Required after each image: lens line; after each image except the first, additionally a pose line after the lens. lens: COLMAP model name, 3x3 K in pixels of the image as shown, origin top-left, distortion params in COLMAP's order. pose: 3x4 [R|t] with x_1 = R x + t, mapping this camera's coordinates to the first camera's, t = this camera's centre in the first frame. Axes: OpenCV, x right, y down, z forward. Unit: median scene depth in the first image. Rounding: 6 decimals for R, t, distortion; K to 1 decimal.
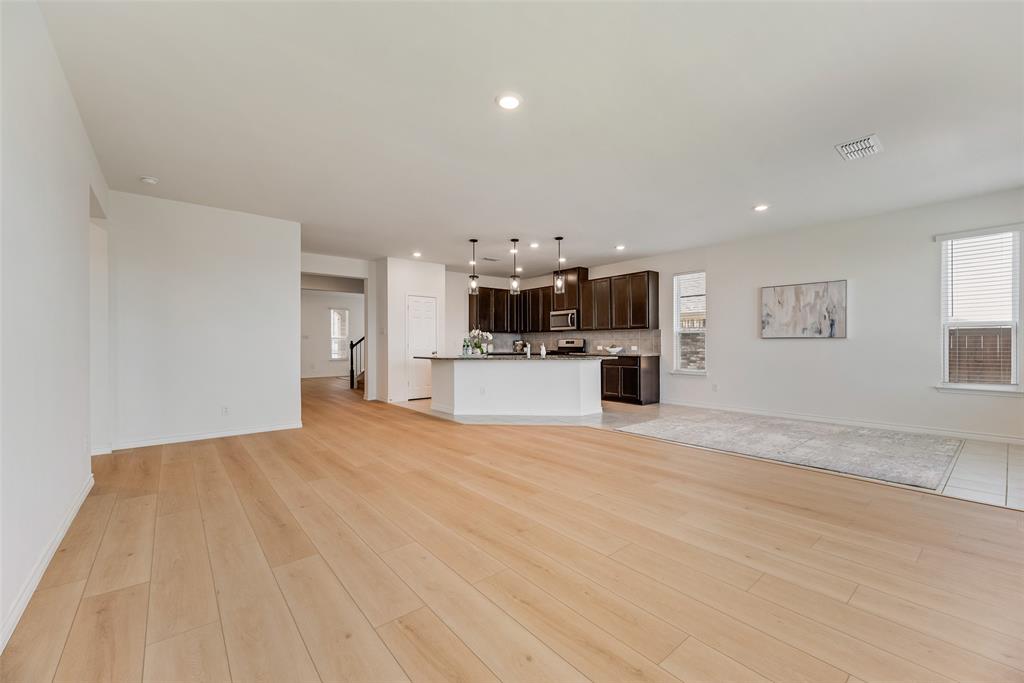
lens RADIAL K [[412.1, 0, 513.6], [0, 412.1, 342.8], [0, 0, 1]] dist [0.002483, 0.000310]
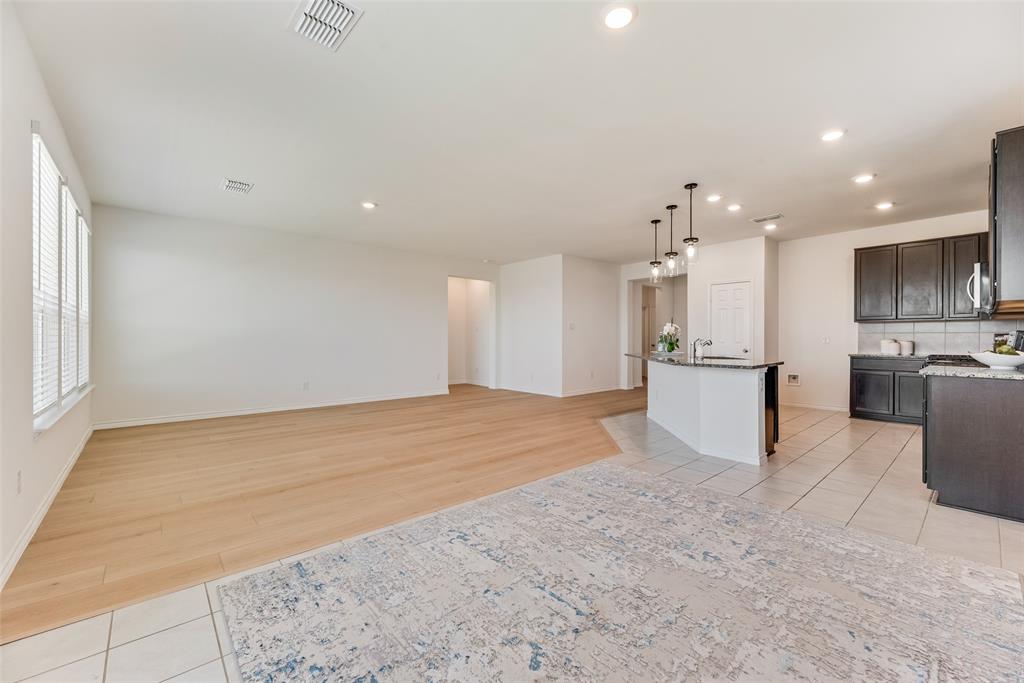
lens RADIAL K [[414.0, 0, 512.1], [0, 414.0, 338.1], [0, 0, 1]] dist [0.000104, -0.000073]
pose [[0.025415, 0.002643, -0.999673, 0.669126], [-0.000574, 0.999996, 0.002629, -0.002853], [0.999677, 0.000507, 0.025417, 0.579908]]
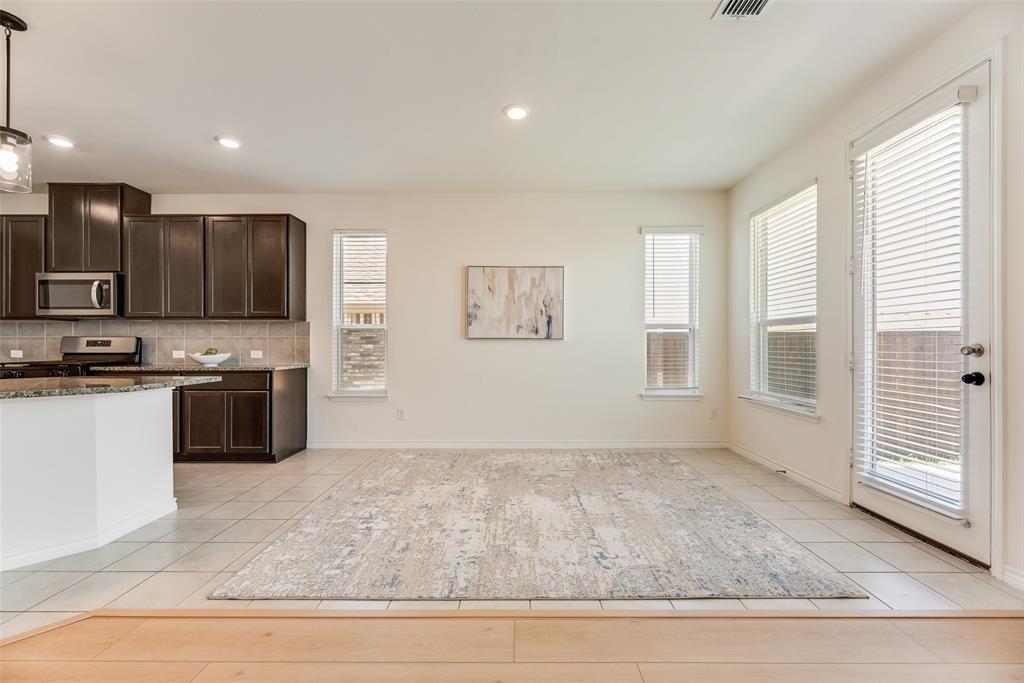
lens RADIAL K [[412.1, 0, 513.6], [0, 412.1, 342.8], [0, 0, 1]] dist [0.002483, 0.000310]
pose [[0.645971, 0.007358, 0.763326, 0.101259], [-0.002389, 0.999968, -0.007618, 0.000878], [-0.763358, 0.003097, 0.645968, 0.412453]]
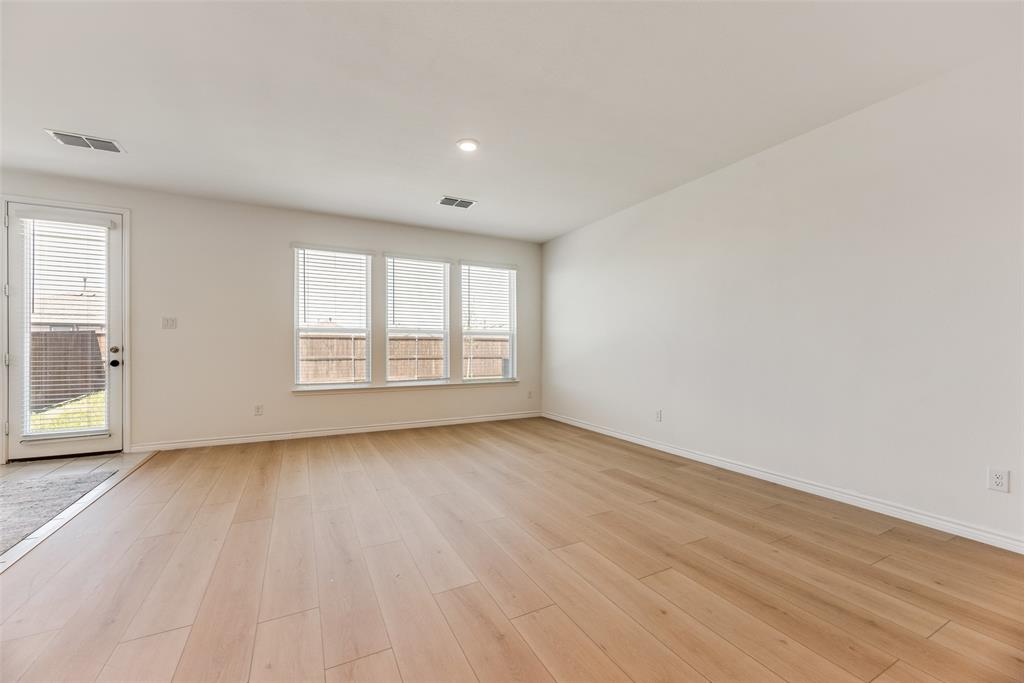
lens RADIAL K [[412.0, 0, 512.7], [0, 412.0, 346.2], [0, 0, 1]] dist [0.001801, -0.000141]
pose [[-0.977439, 0.003809, 0.211183, -0.143121], [0.003403, 0.999992, -0.002288, 0.001317], [-0.211190, -0.001518, -0.977444, 0.790038]]
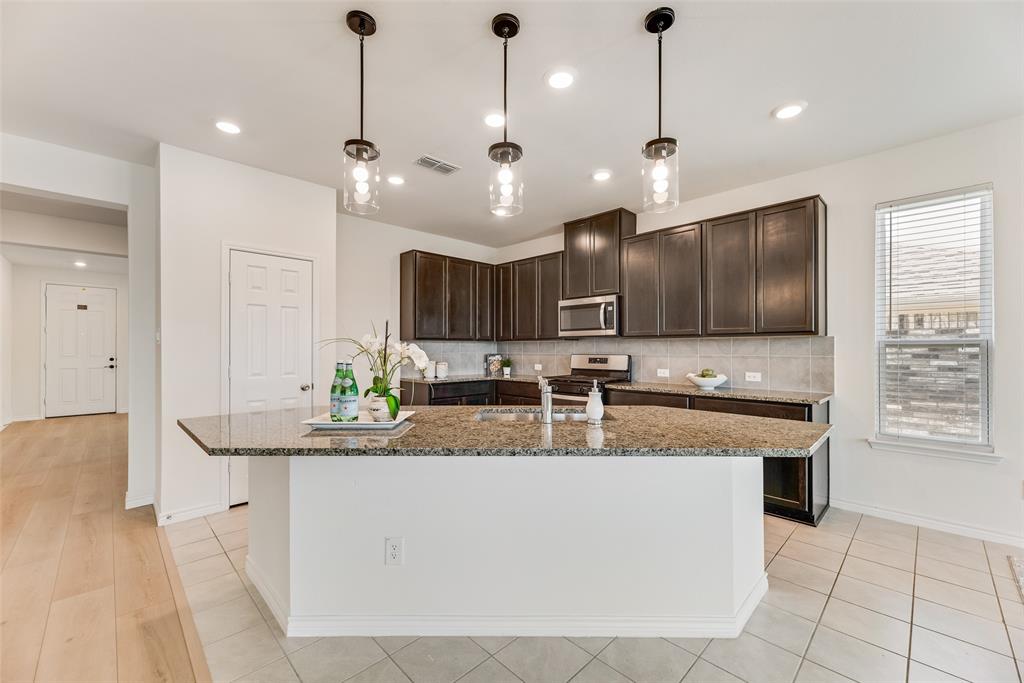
lens RADIAL K [[412.0, 0, 512.7], [0, 412.0, 346.2], [0, 0, 1]] dist [0.001801, -0.000141]
pose [[0.996587, 0.003144, 0.082489, -0.013197], [-0.002677, 0.999980, -0.005776, -0.019295], [-0.082506, 0.005535, 0.996575, 0.609202]]
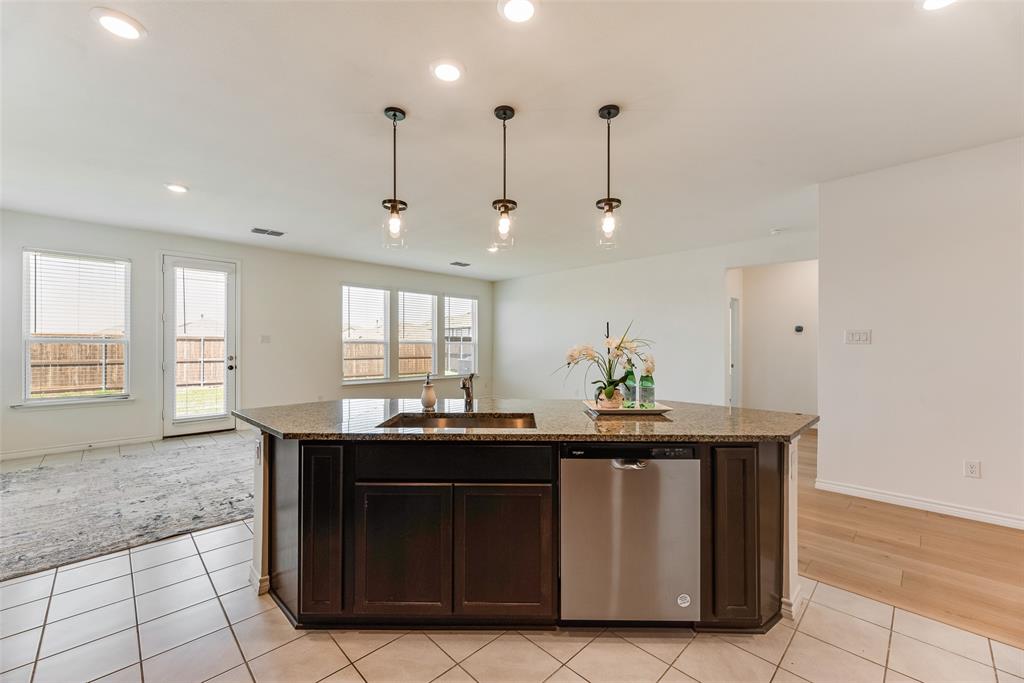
lens RADIAL K [[412.0, 0, 512.7], [0, 412.0, 346.2], [0, 0, 1]] dist [0.001801, -0.000141]
pose [[-0.996683, 0.001591, -0.081371, 0.023639], [0.001398, 0.999996, 0.002432, -0.021312], [0.081375, 0.002310, -0.996681, 1.197508]]
